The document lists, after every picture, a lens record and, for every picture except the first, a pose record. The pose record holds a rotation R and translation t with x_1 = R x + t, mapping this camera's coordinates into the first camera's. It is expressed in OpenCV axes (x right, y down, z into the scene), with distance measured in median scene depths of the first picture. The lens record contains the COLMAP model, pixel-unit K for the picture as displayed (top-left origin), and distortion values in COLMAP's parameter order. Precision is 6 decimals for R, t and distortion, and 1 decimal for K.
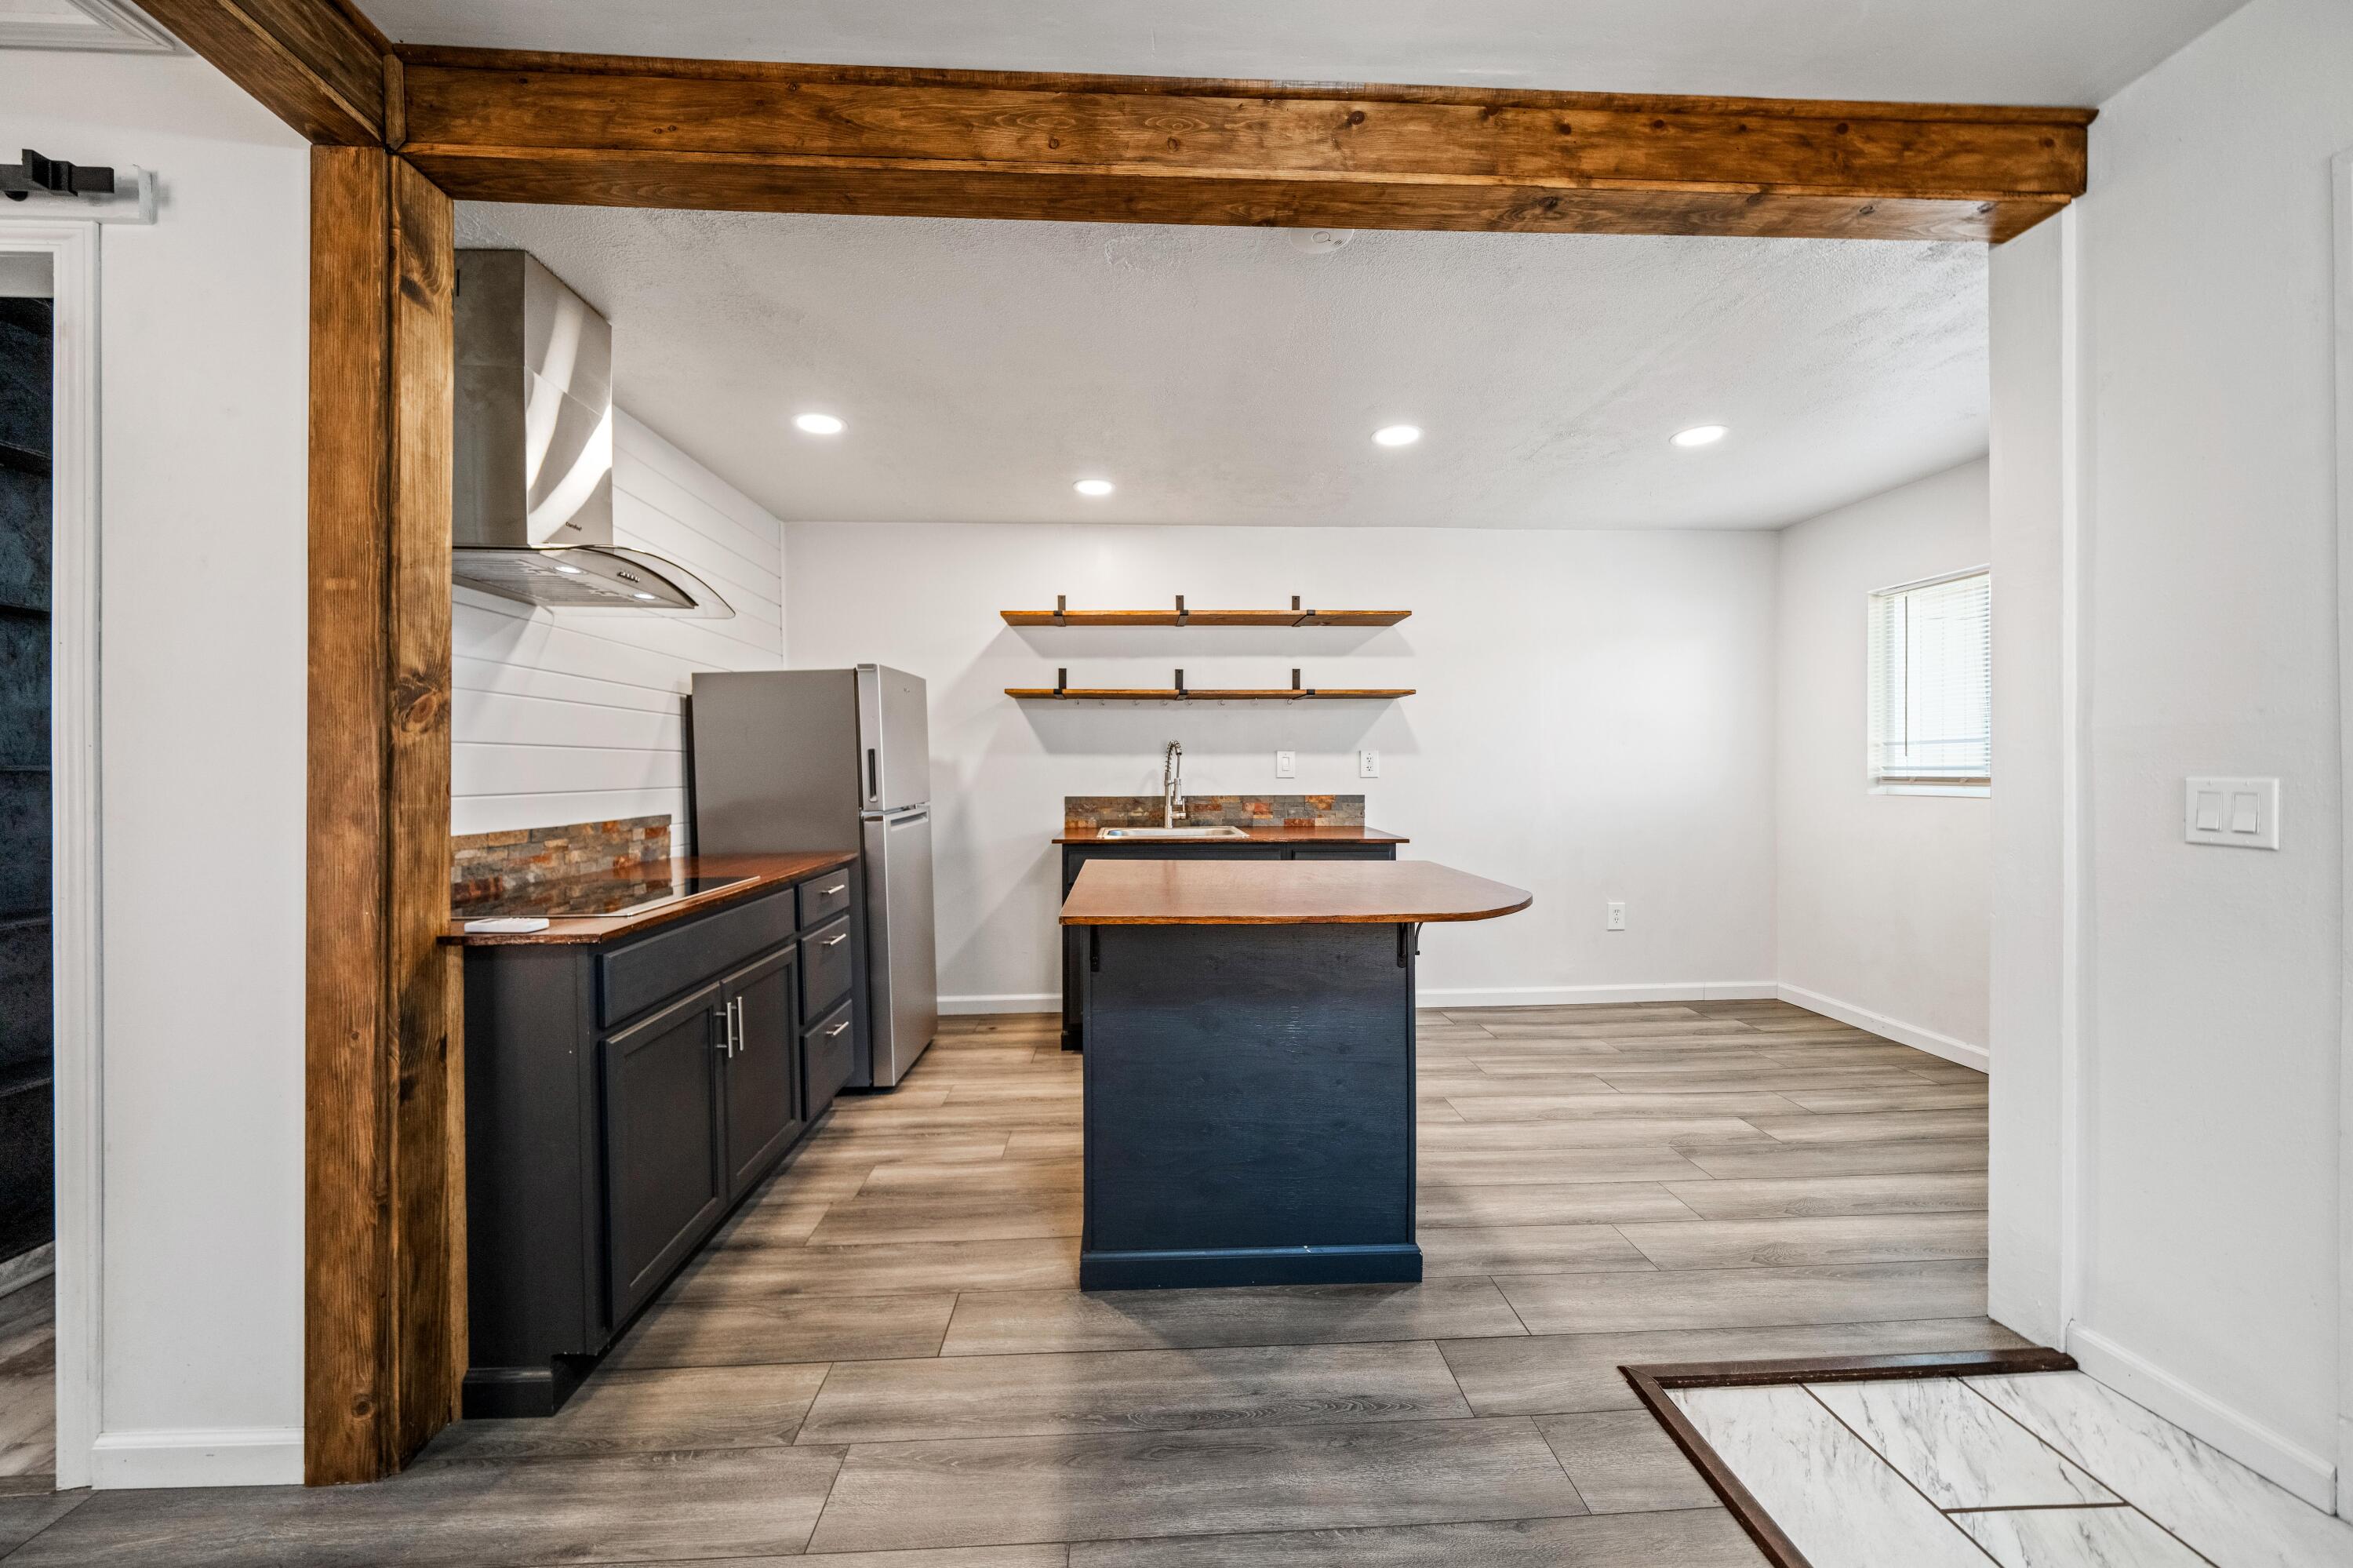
lens RADIAL K [[814.1, 0, 1177.5], [0, 814.1, 770.3], [0, 0, 1]] dist [-0.004698, 0.000201]
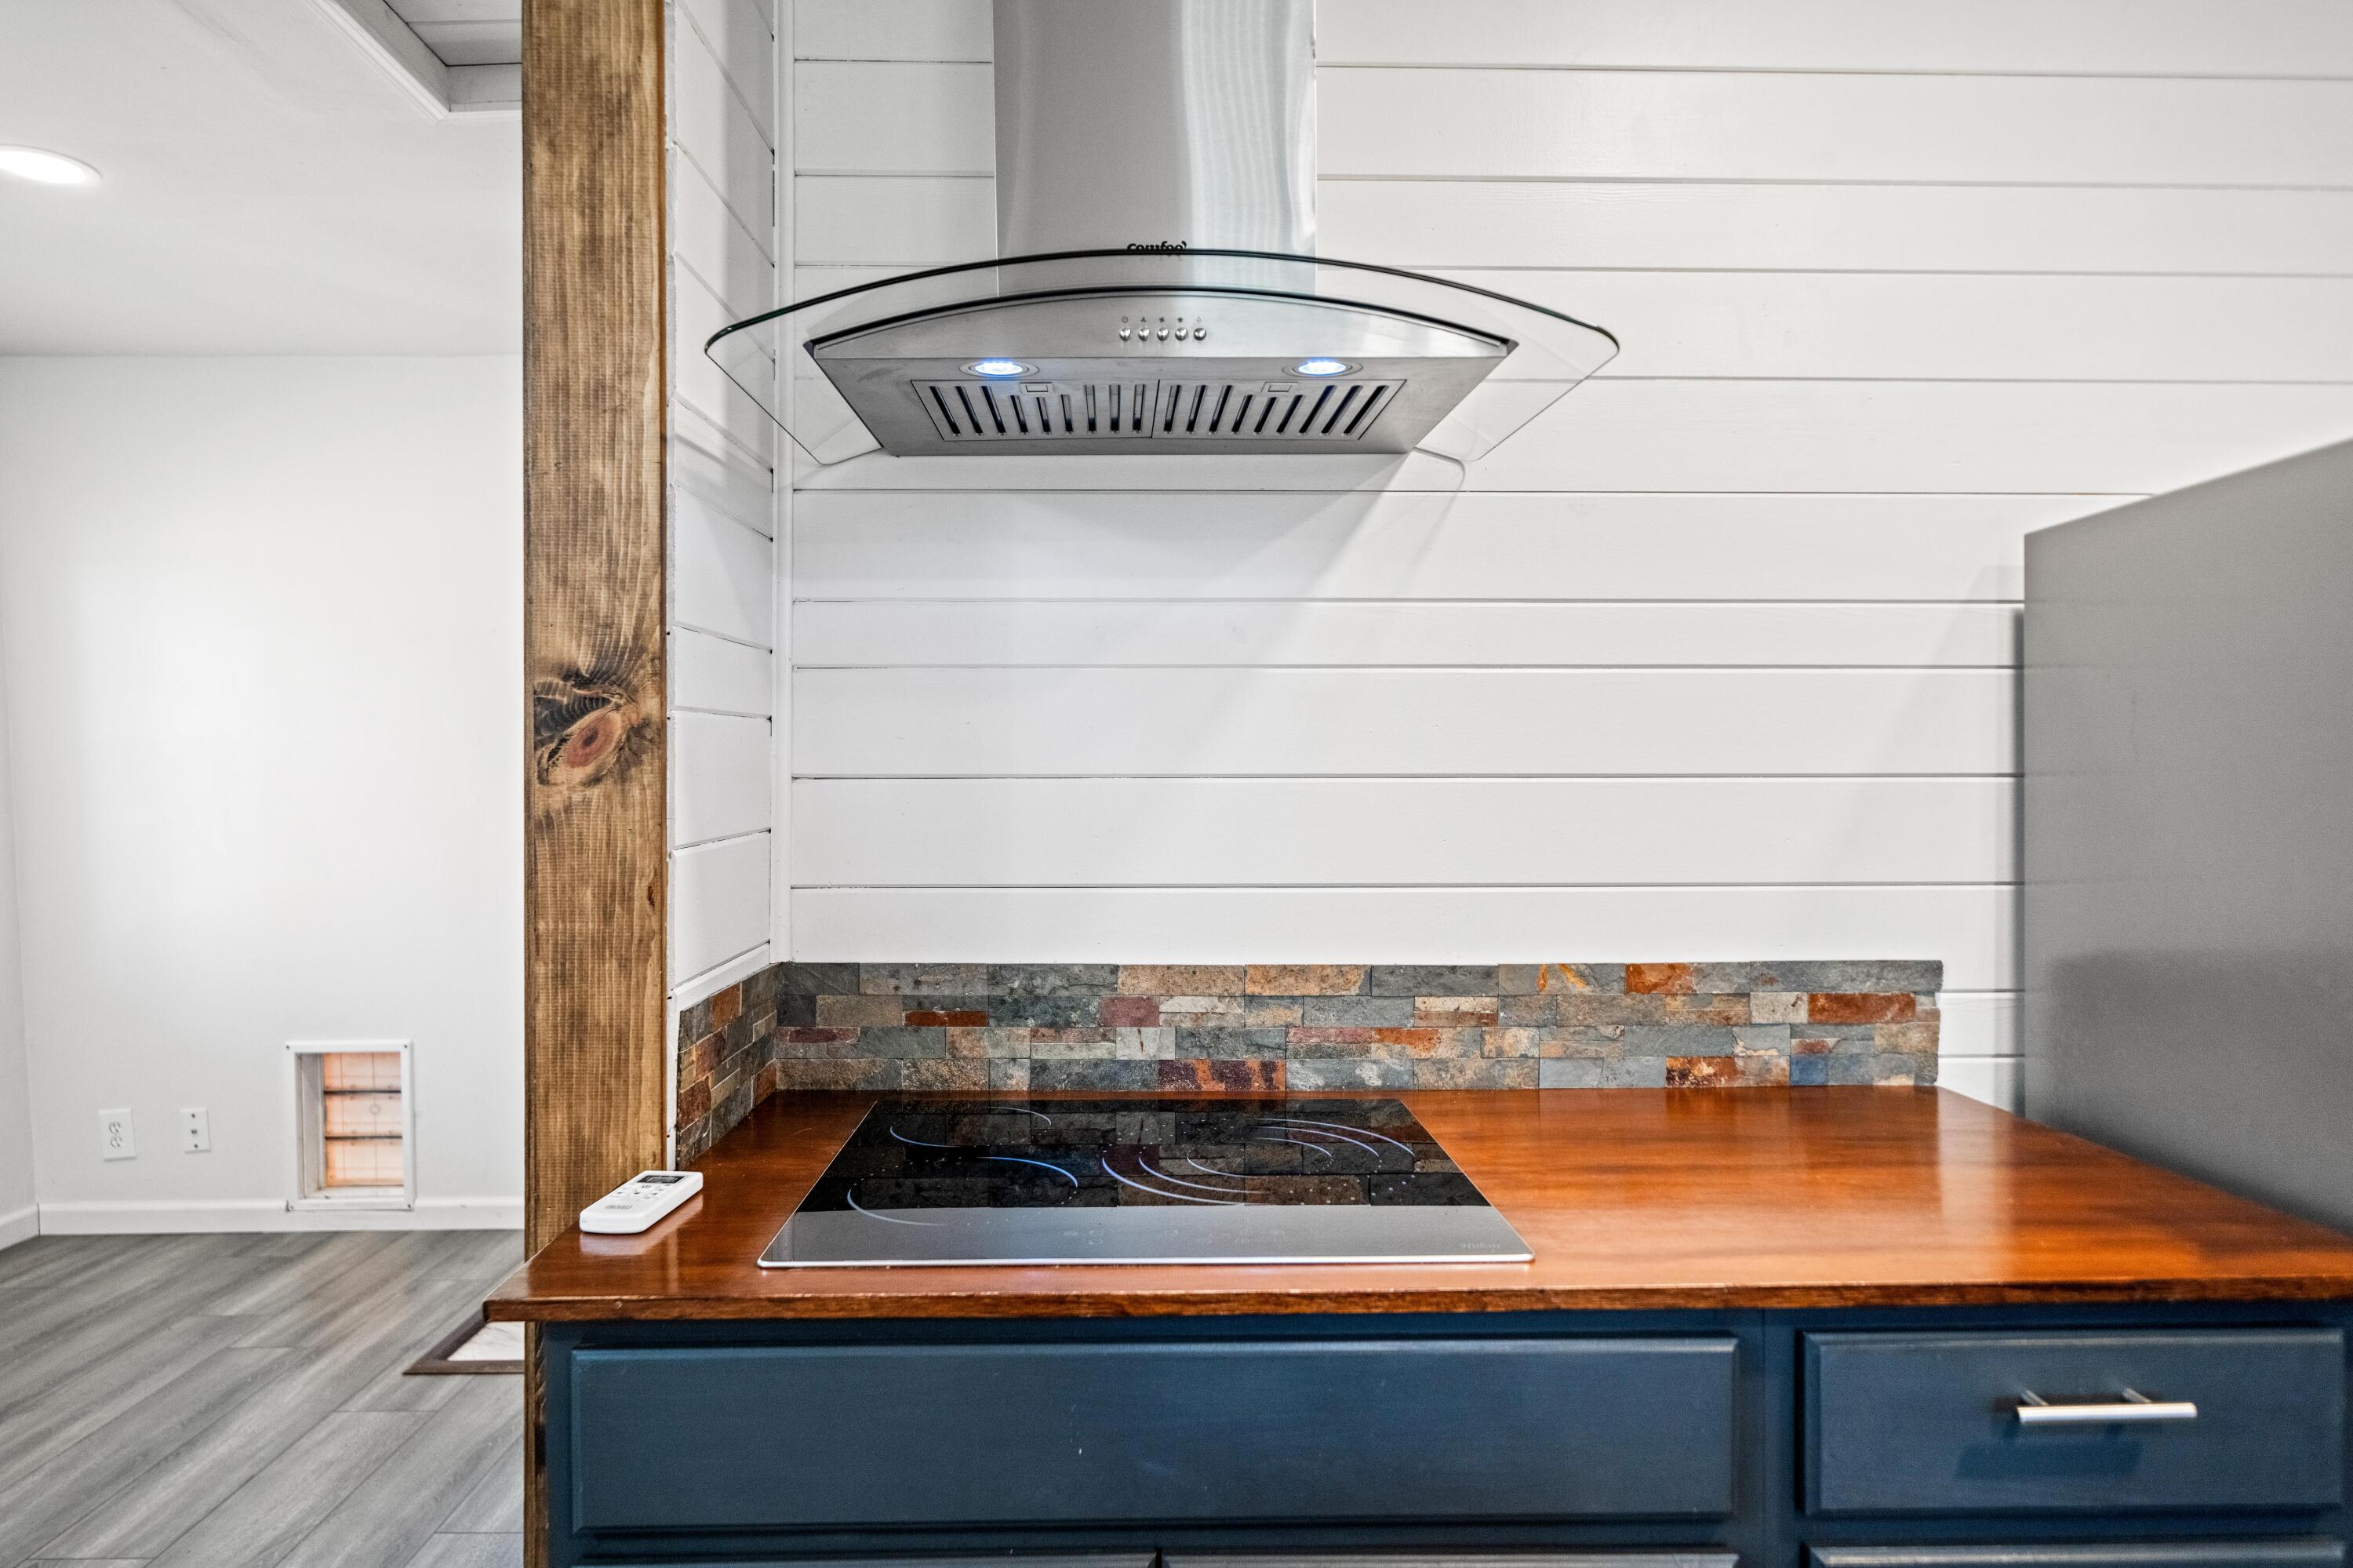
lens RADIAL K [[1490.6, 0, 1162.5], [0, 1490.6, 819.7], [0, 0, 1]] dist [0.000976, -0.000615]
pose [[-0.018719, 0.053873, -0.998372, 0.009787], [-0.003424, 0.998538, 0.053947, -0.052279], [0.999819, 0.004428, -0.018508, 0.940430]]
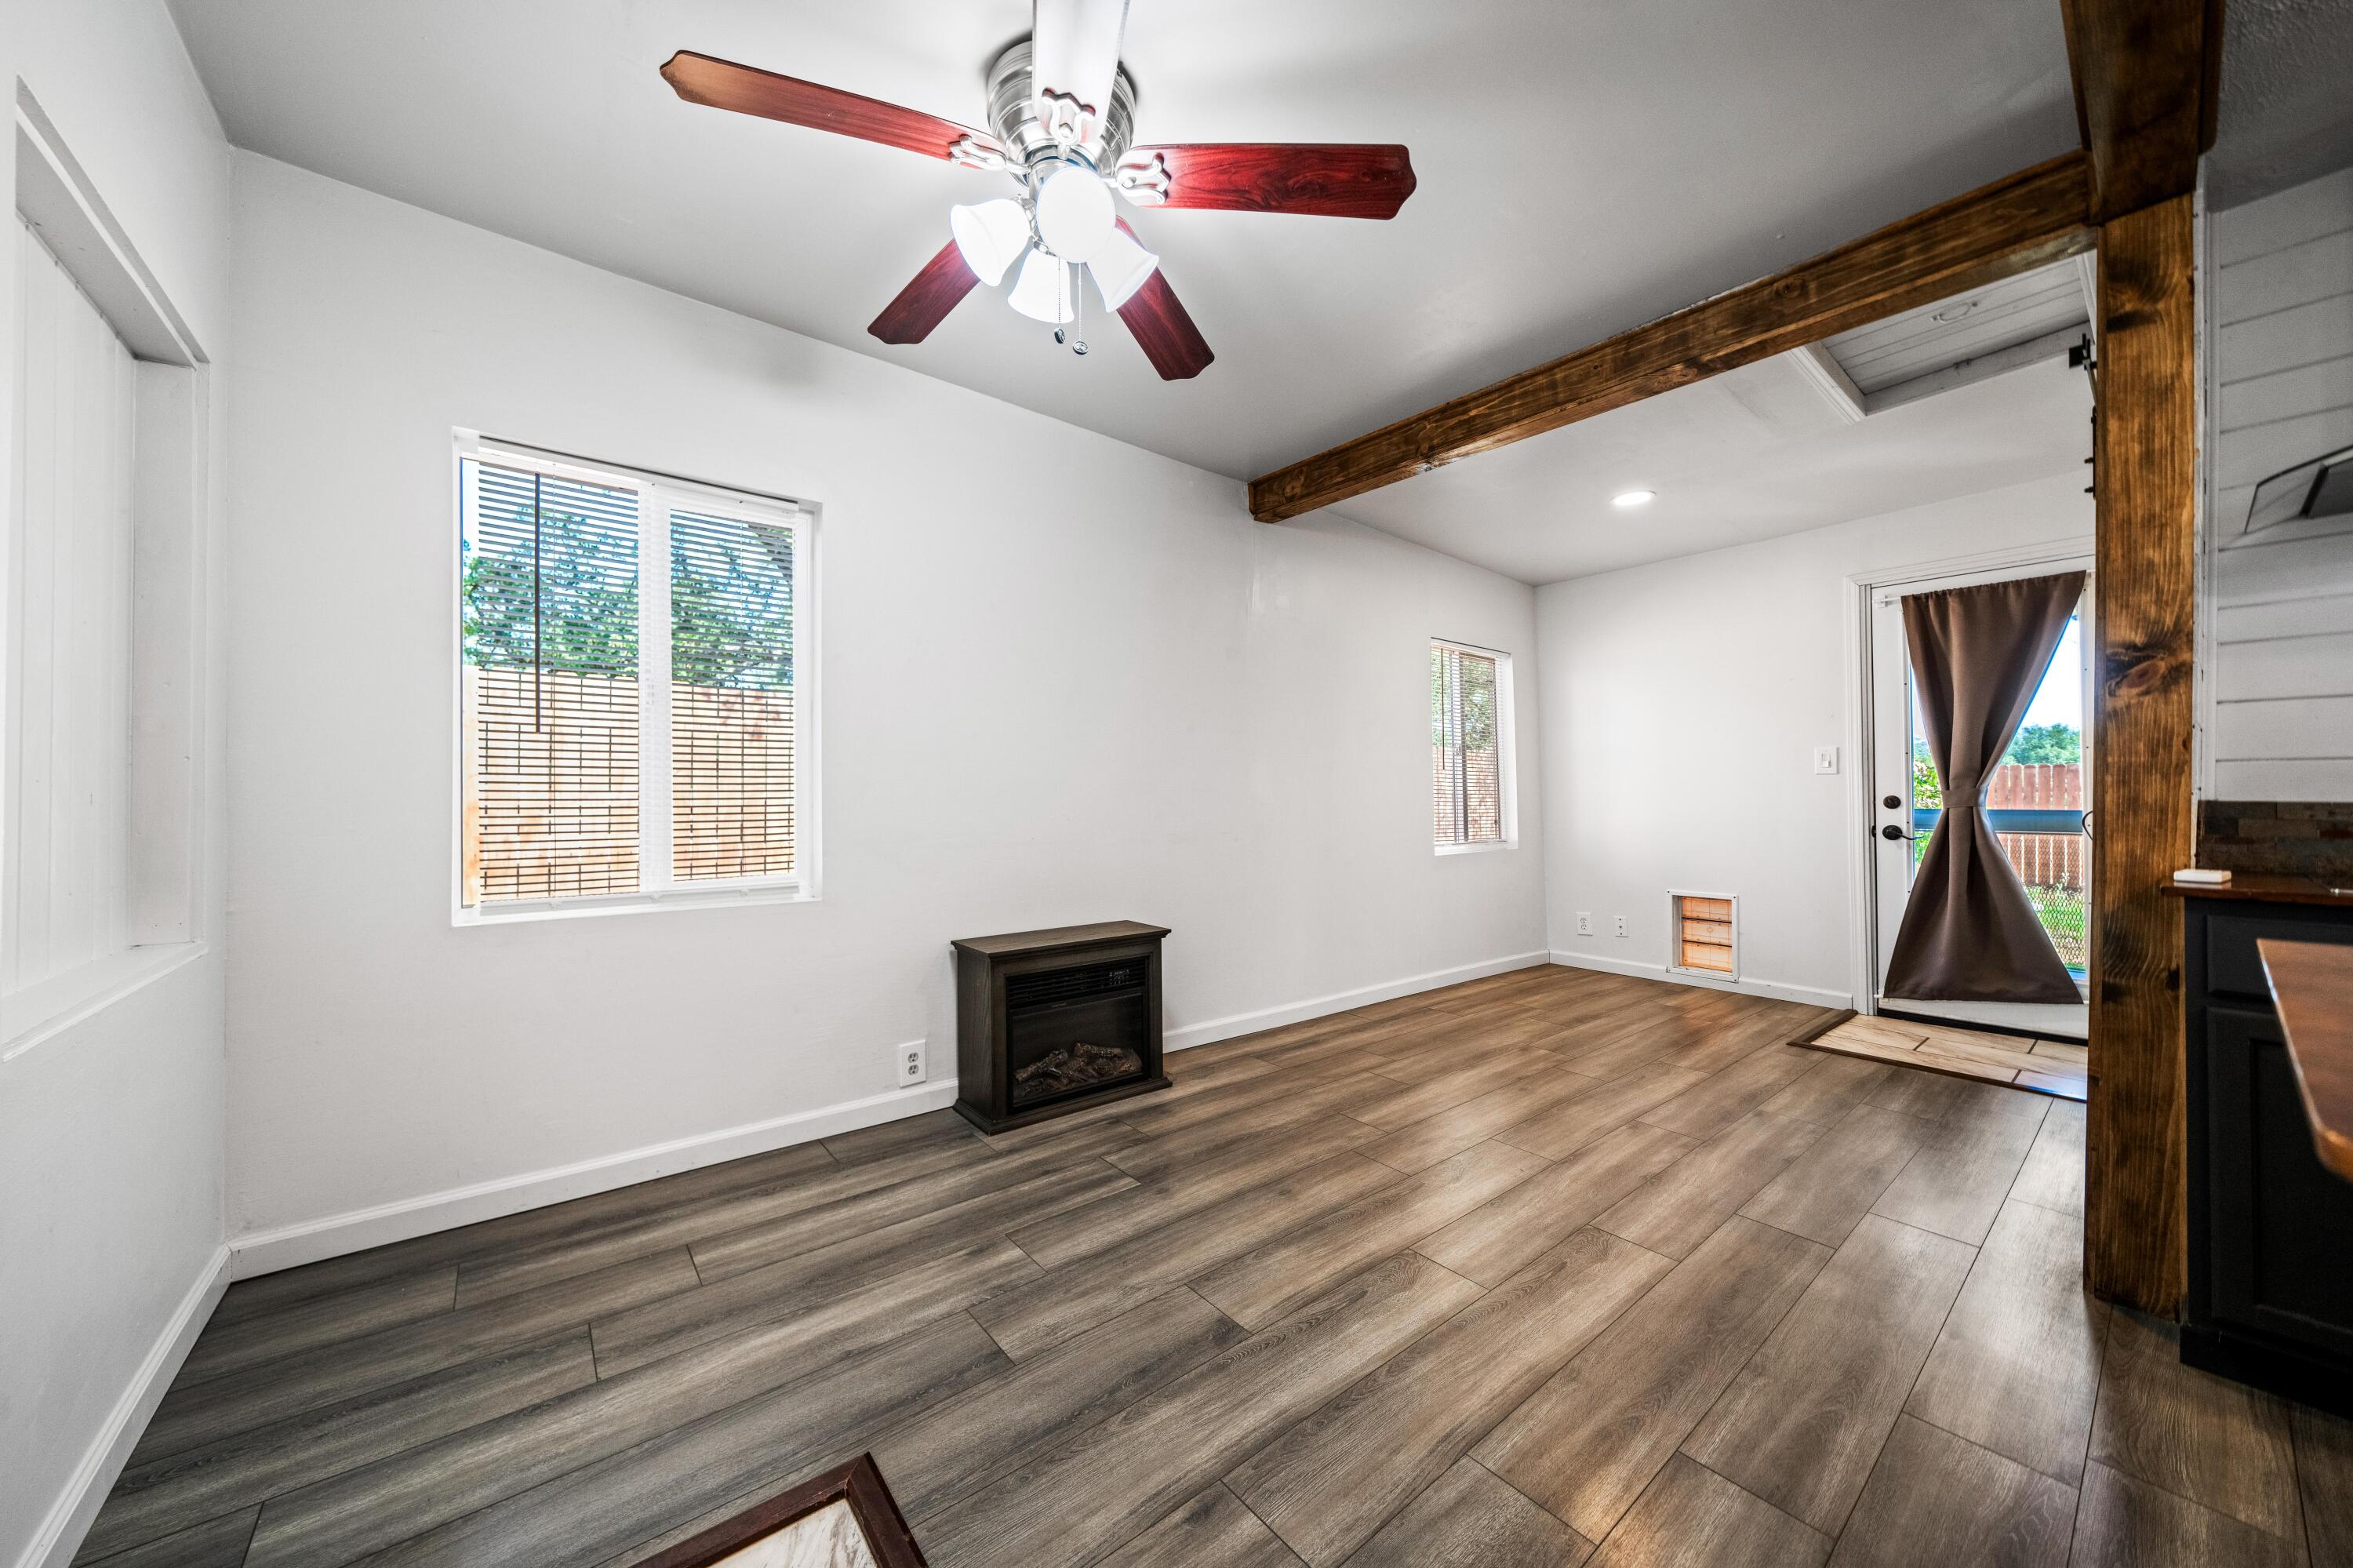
lens RADIAL K [[814.1, 0, 1187.4], [0, 814.1, 778.7], [0, 0, 1]] dist [-0.004698, 0.000201]
pose [[-0.826721, 0.021439, -0.562204, 0.572579], [0.019047, 0.999767, 0.010117, 0.023567], [0.562290, -0.002345, -0.826937, 0.806997]]
